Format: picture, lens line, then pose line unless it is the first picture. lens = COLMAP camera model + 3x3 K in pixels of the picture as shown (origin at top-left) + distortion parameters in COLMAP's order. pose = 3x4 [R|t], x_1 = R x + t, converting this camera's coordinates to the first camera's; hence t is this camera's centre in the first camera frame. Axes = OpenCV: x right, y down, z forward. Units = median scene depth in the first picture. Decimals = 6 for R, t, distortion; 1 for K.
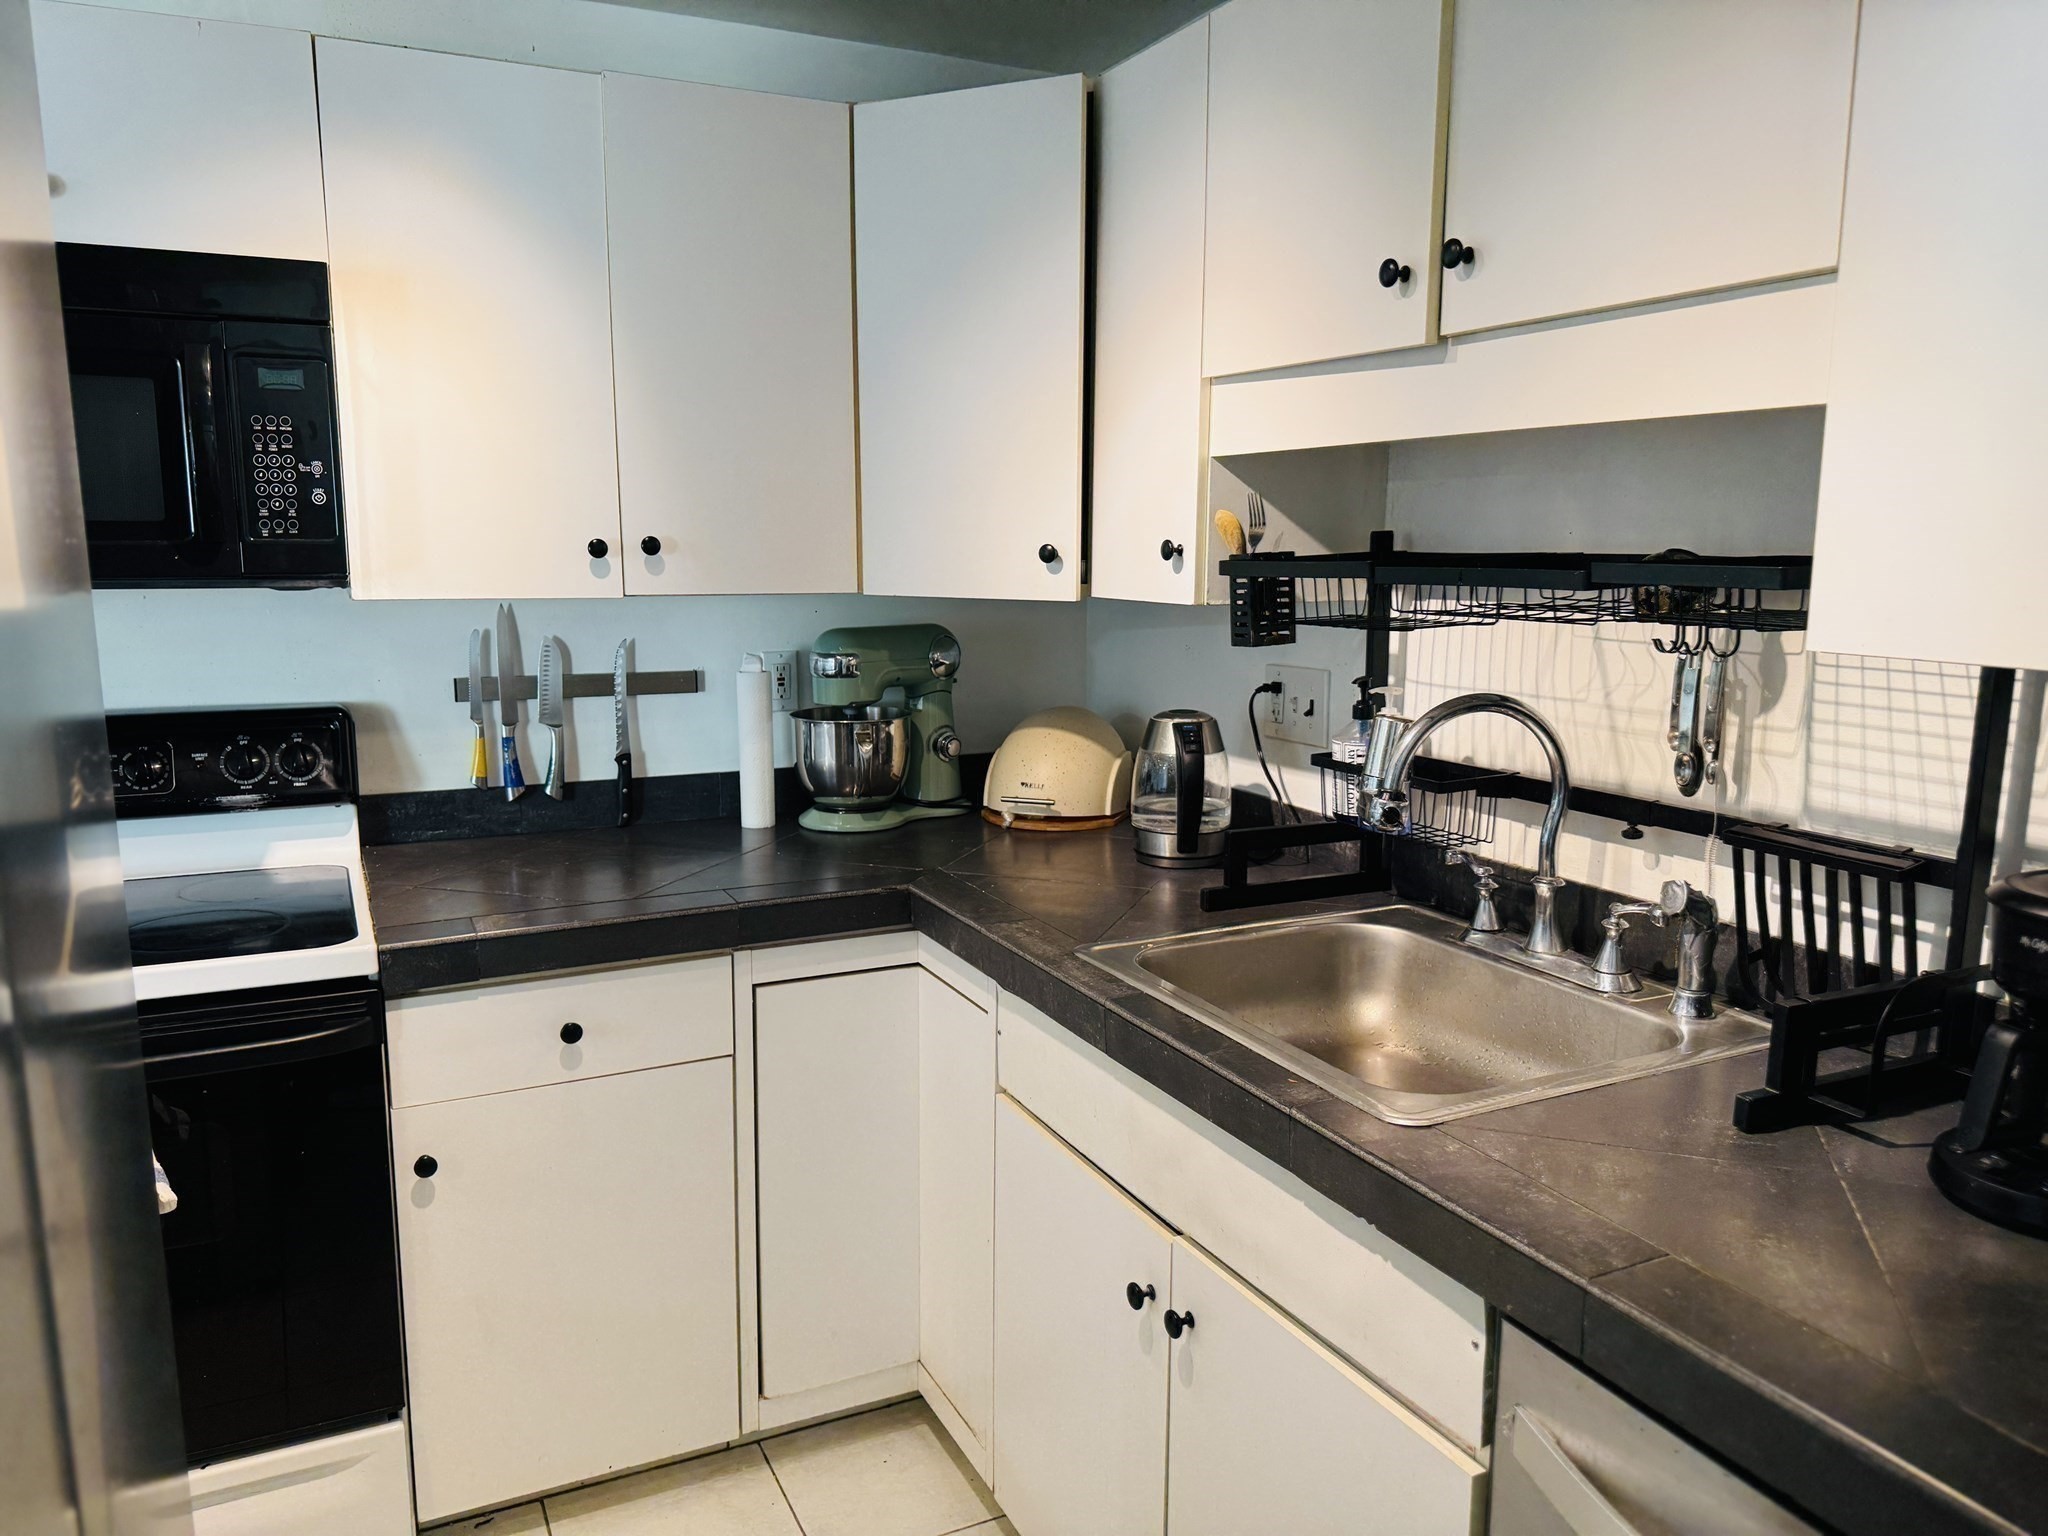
lens RADIAL K [[1455.0, 0, 1024.0], [0, 1455.0, 768.0], [0, 0, 1]] dist [0.091560, -0.114874]
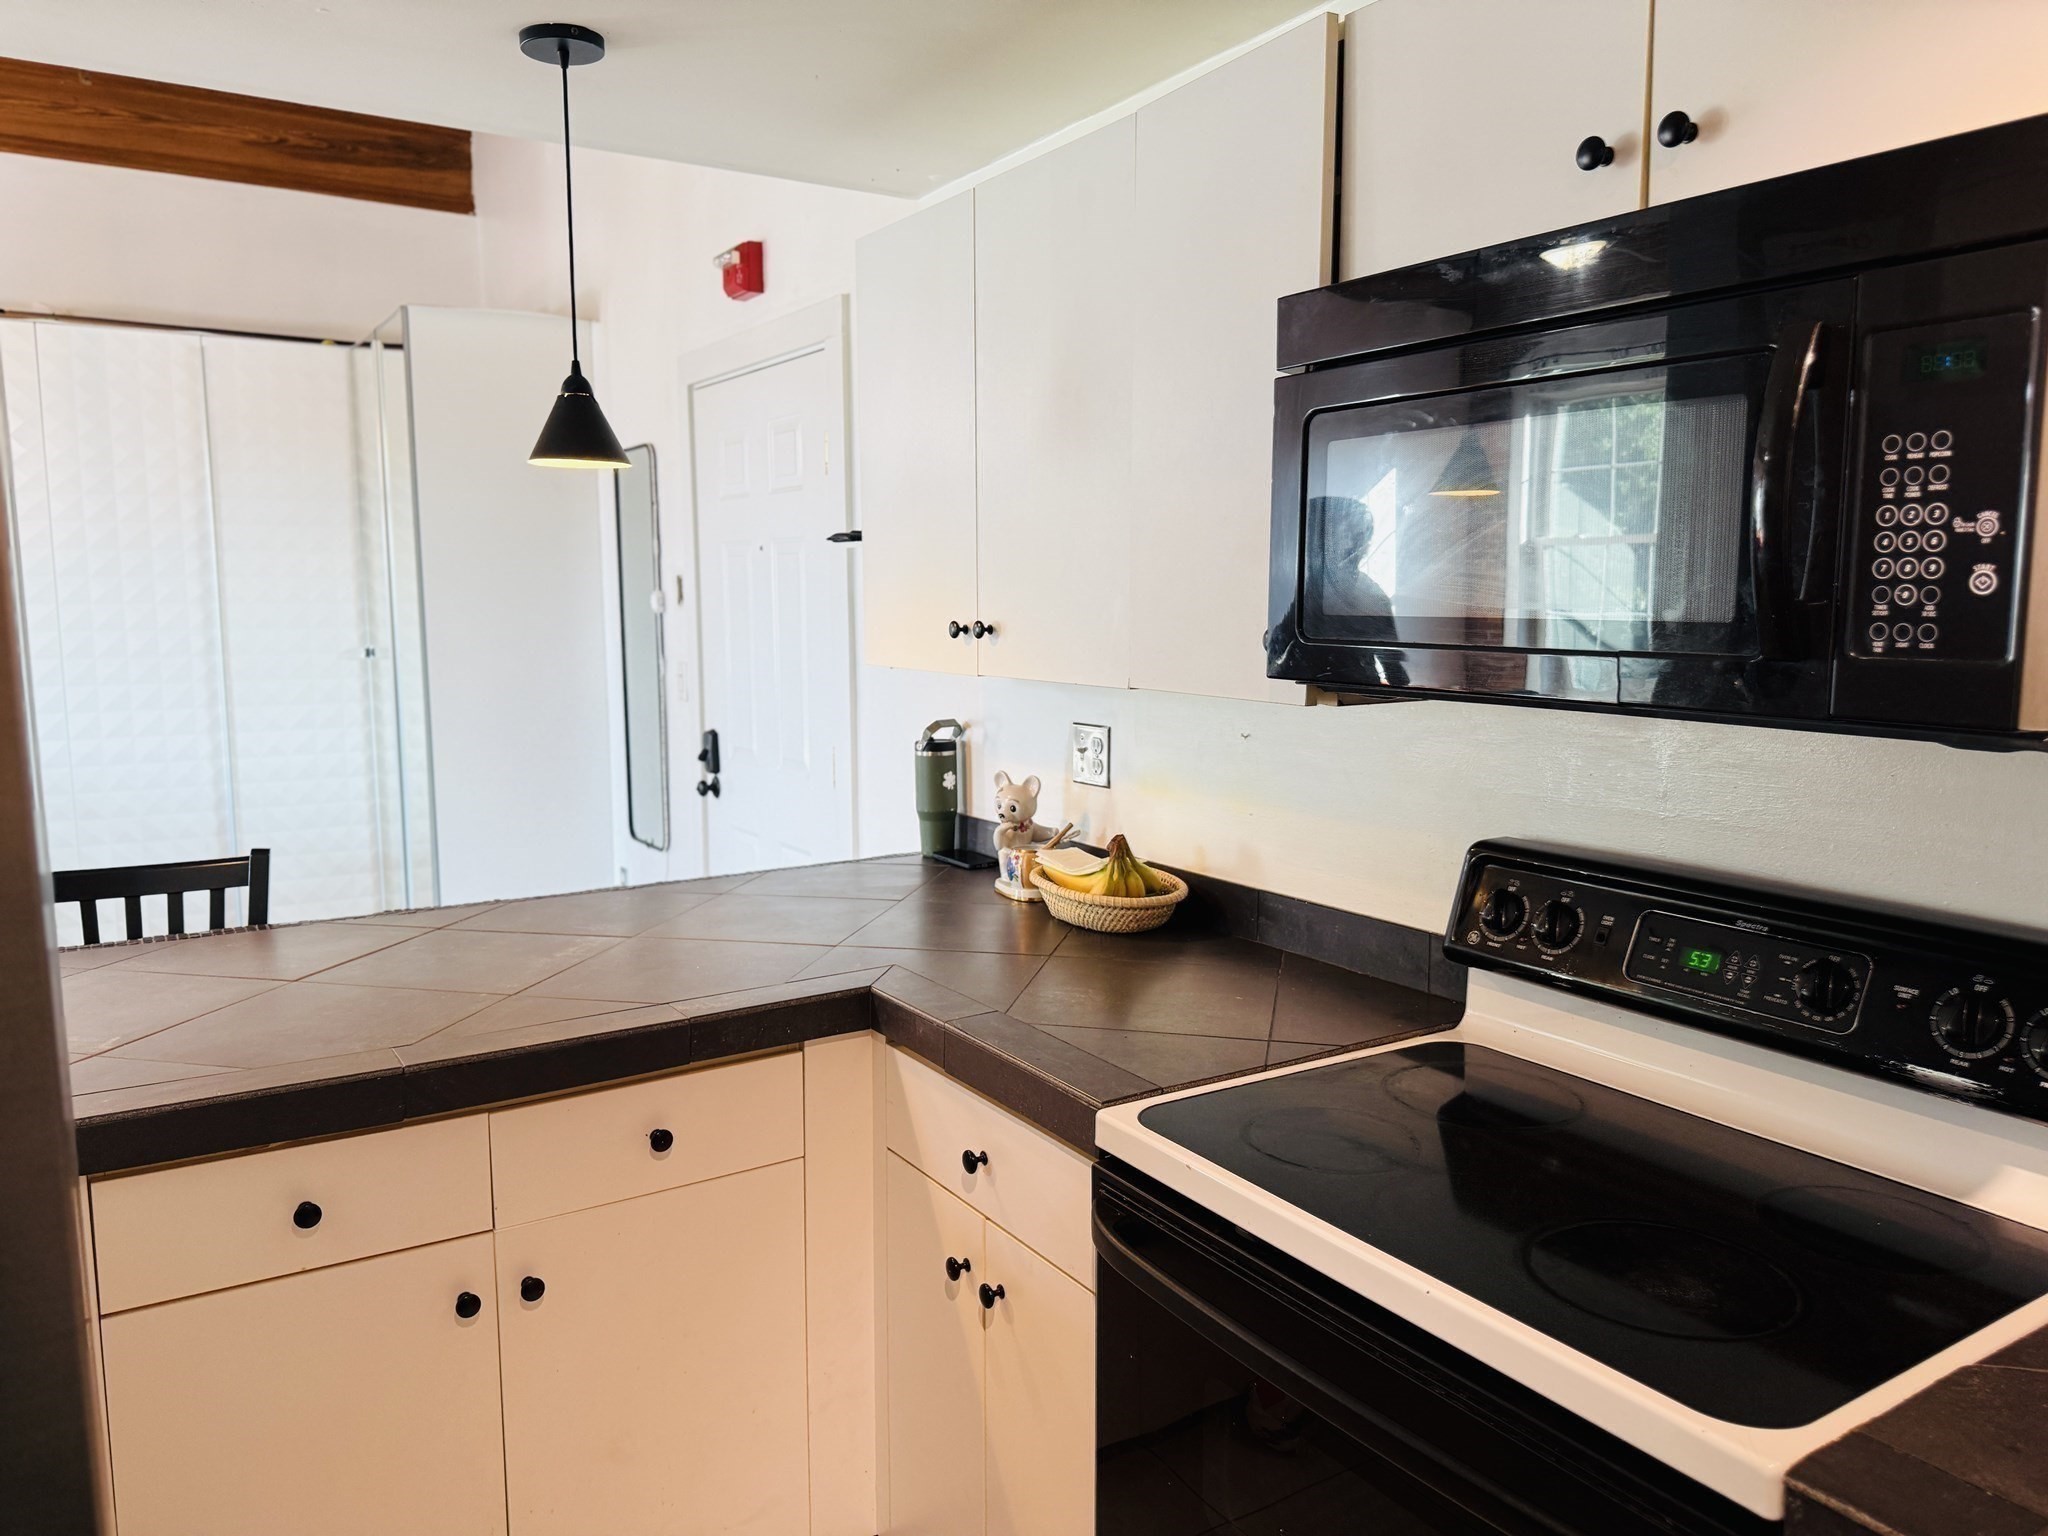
lens RADIAL K [[1455.0, 0, 1024.0], [0, 1455.0, 768.0], [0, 0, 1]] dist [0.091560, -0.114874]
pose [[0.120231, 0.122717, -0.985132, -0.001107], [-0.160511, 0.981677, 0.102697, -0.120030], [0.979684, 0.145777, 0.137725, 0.618506]]
